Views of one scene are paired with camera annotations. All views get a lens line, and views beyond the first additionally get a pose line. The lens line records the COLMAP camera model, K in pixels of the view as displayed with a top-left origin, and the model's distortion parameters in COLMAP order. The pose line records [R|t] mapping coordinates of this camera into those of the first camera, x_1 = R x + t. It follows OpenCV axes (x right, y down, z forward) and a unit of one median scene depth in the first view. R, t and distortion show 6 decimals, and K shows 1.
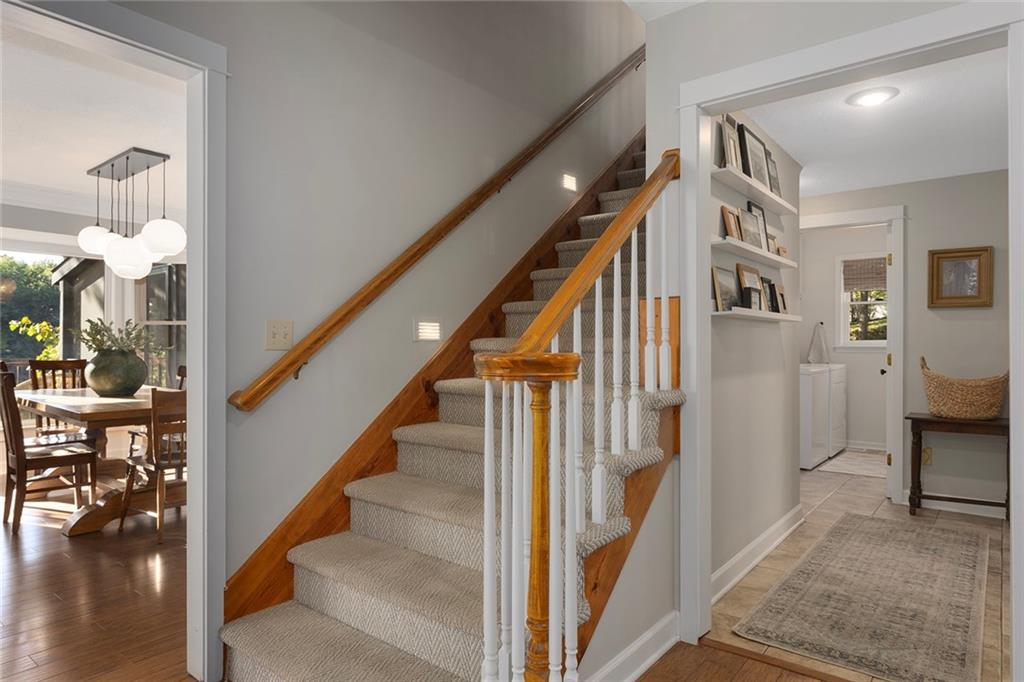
lens RADIAL K [[631.3, 0, 532.6], [0, 631.3, 349.4], [0, 0, 1]] dist [-0.002593, 0.002365]
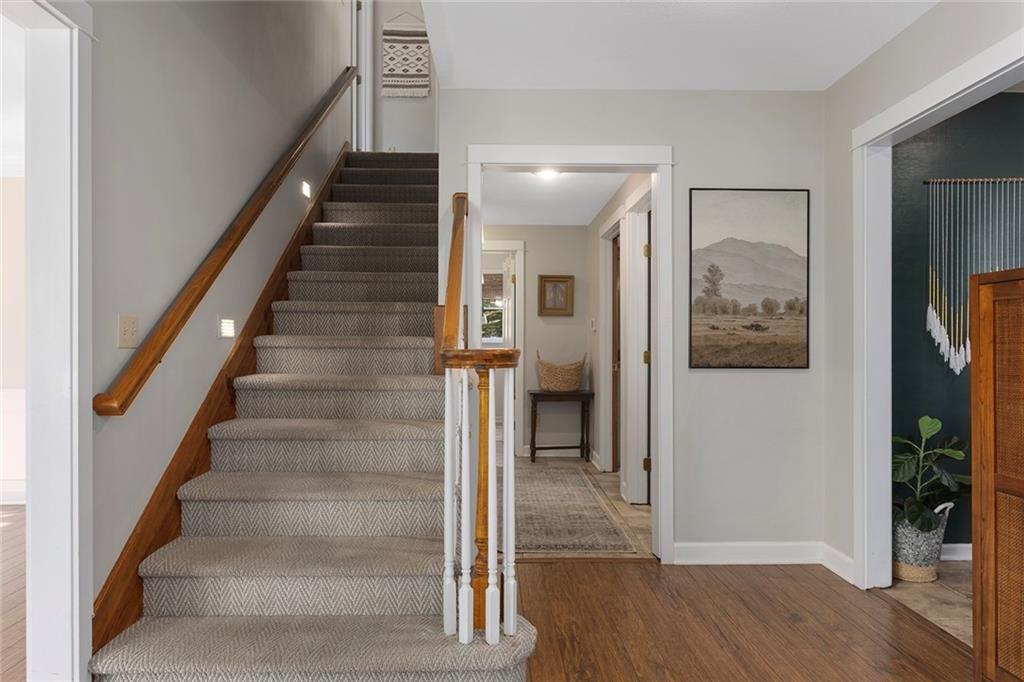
lens RADIAL K [[631.3, 0, 532.6], [0, 631.3, 349.4], [0, 0, 1]] dist [-0.002593, 0.002365]
pose [[0.738984, -0.008476, 0.673670, -0.485203], [0.004160, 0.999959, 0.008018, -0.001490], [-0.673710, -0.003122, 0.738989, -0.058498]]
